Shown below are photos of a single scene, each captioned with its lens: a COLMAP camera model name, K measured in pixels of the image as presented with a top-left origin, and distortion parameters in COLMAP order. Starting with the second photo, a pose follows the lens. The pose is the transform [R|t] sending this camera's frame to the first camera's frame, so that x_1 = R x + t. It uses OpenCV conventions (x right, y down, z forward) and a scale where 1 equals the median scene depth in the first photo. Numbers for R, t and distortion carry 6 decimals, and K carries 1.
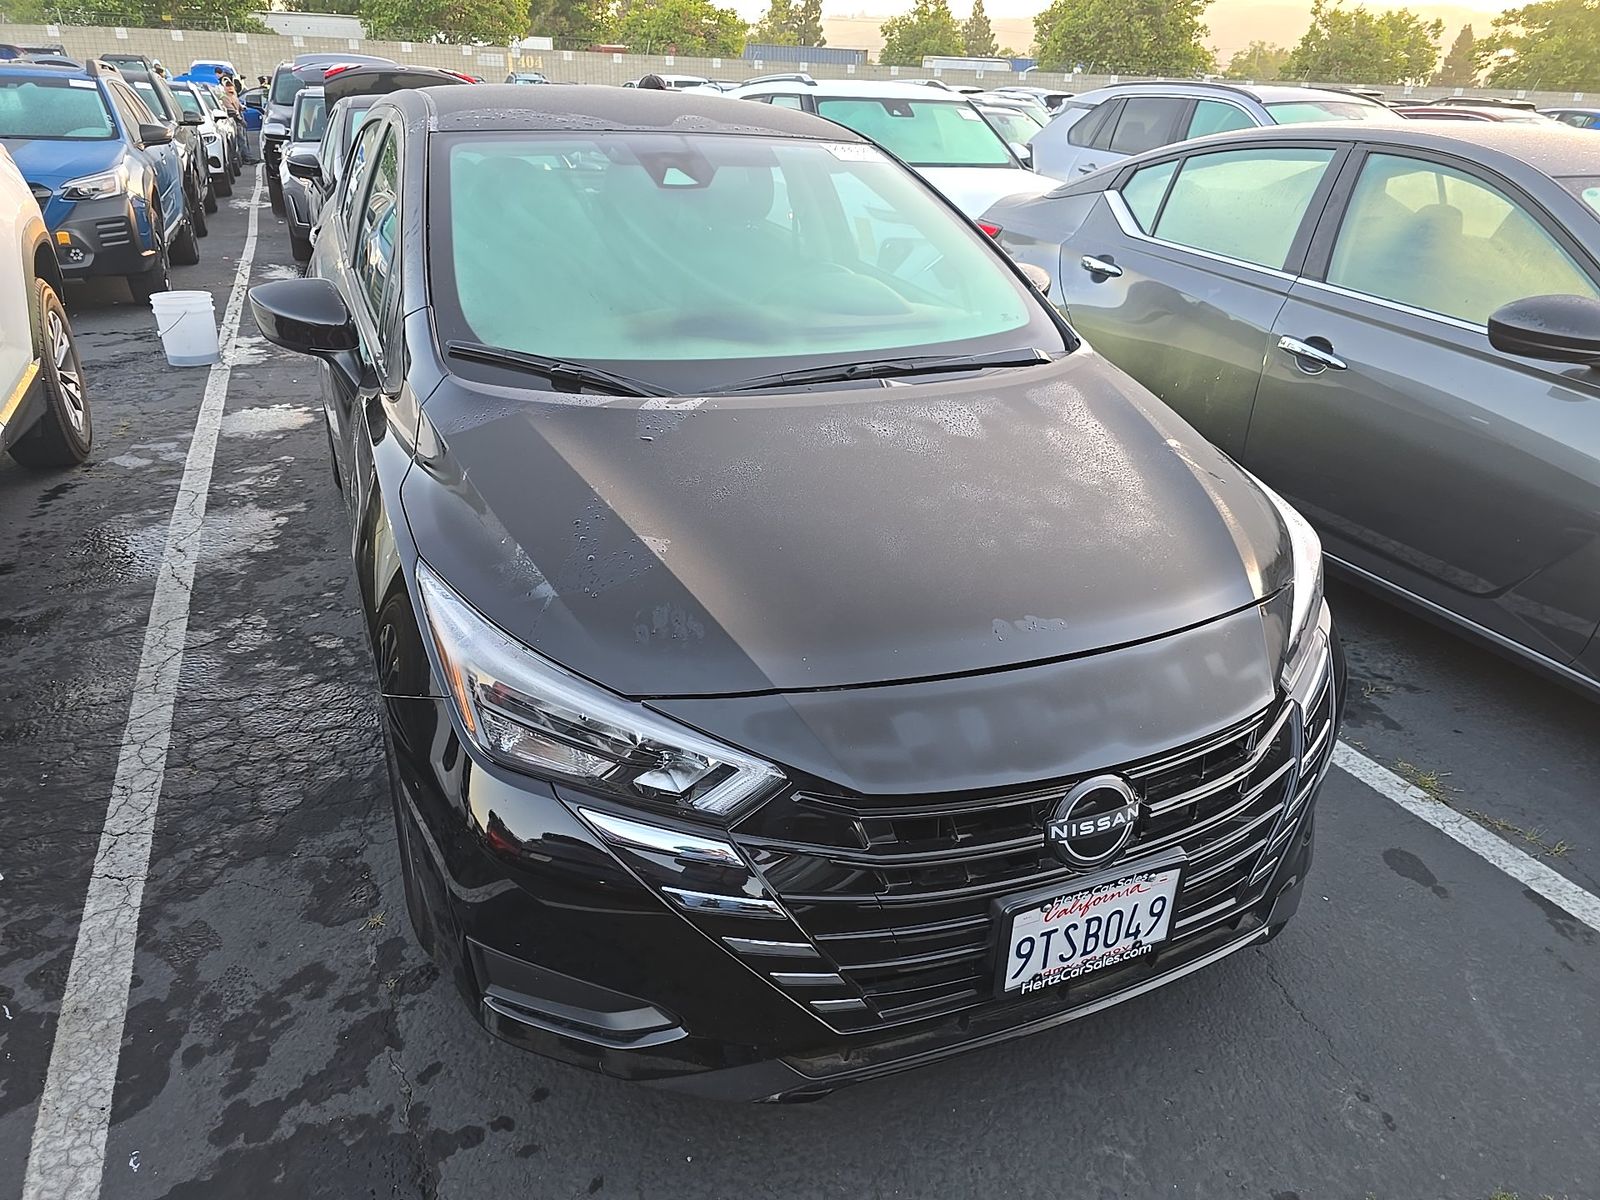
lens RADIAL K [[1096.8, 0, 808.9], [0, 1096.8, 598.9], [0, 0, 1]] dist [0.051881, -0.045497]
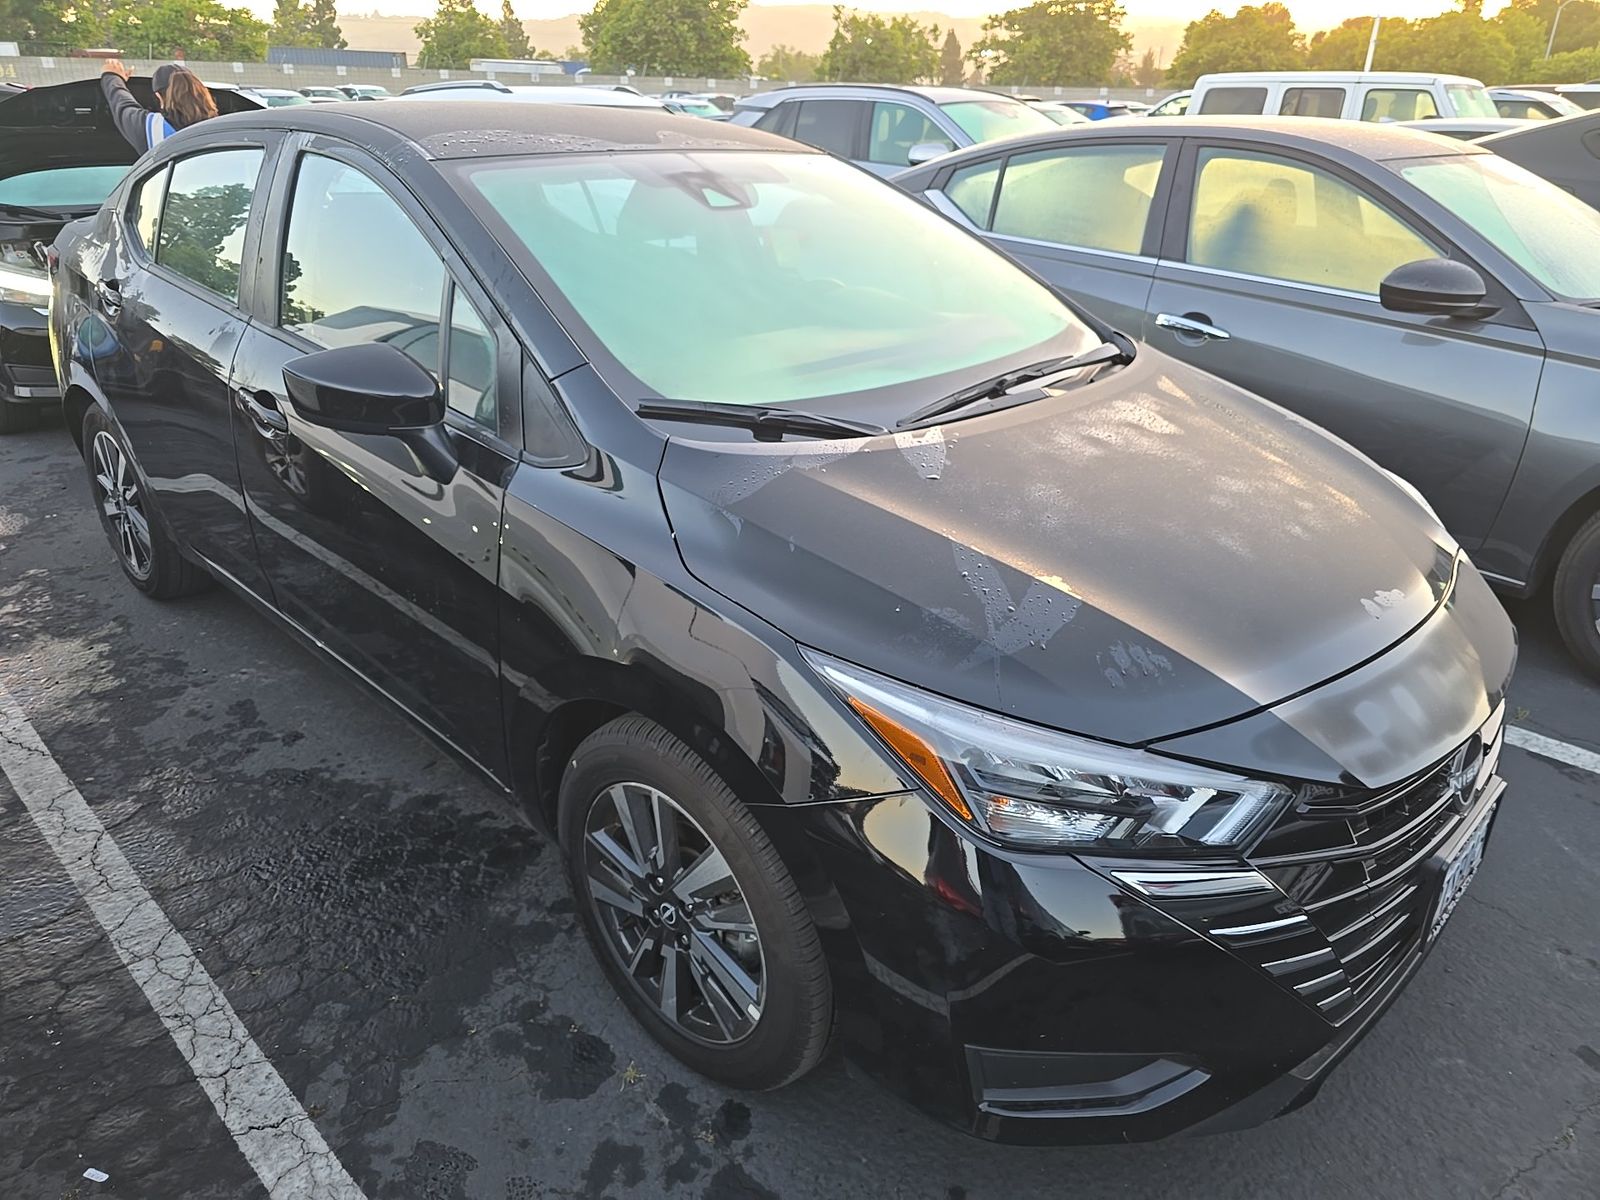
lens RADIAL K [[1096.8, 0, 808.9], [0, 1096.8, 598.9], [0, 0, 1]] dist [0.051881, -0.045497]
pose [[0.927815, -0.171460, 0.331302, -0.288426], [0.172005, 0.984700, 0.027914, -0.044199], [-0.331020, 0.031086, 0.943112, 0.076927]]
